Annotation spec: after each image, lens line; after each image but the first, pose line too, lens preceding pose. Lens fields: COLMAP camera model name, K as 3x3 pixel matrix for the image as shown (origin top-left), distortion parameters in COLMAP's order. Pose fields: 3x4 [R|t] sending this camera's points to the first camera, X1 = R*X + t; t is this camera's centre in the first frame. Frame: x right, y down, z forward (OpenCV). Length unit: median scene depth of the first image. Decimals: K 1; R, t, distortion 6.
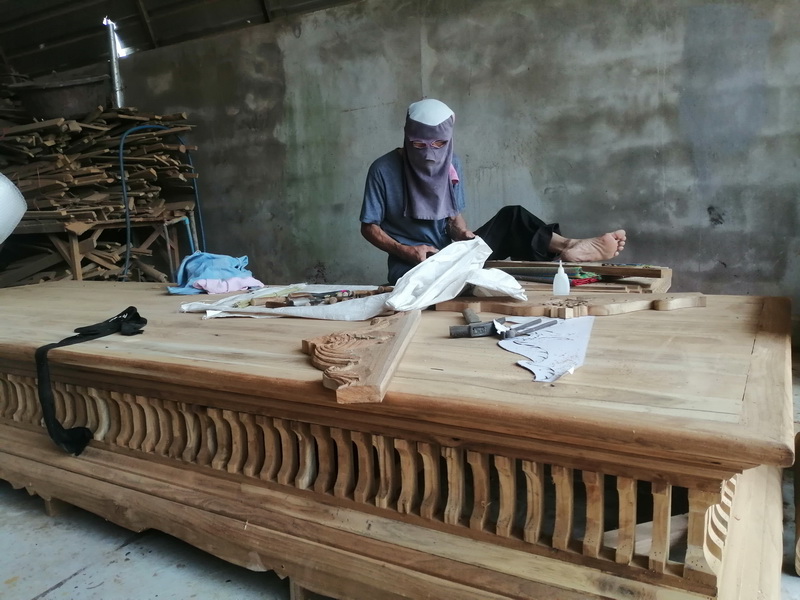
lens RADIAL K [[631.8, 0, 400.0], [0, 631.8, 300.0], [0, 0, 1]] dist [-0.012390, -0.001117]
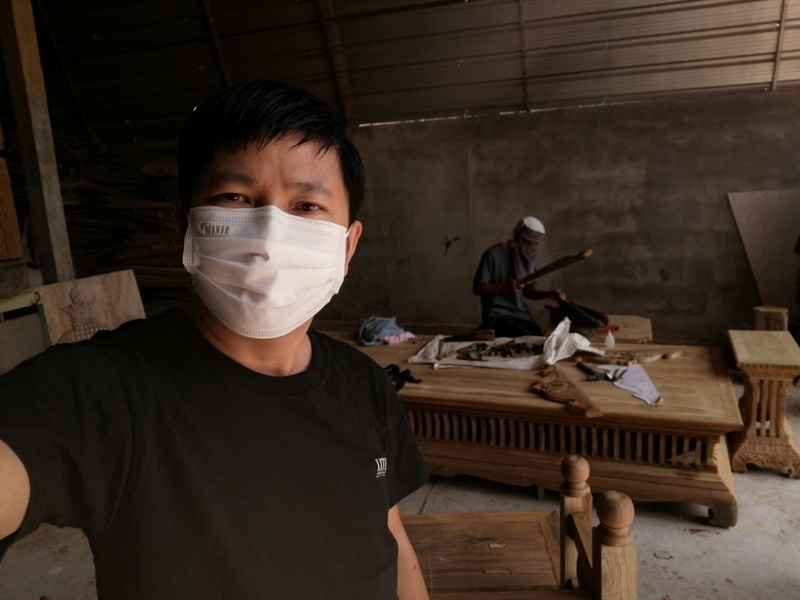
lens RADIAL K [[609.0, 0, 400.0], [0, 609.0, 300.0], [0, 0, 1]] dist [-0.000792, -0.006379]
pose [[0.990939, -0.035933, 0.129414, -0.403070], [0.031759, 0.998911, 0.034172, -0.152860], [-0.130501, -0.029752, 0.991002, -0.498950]]
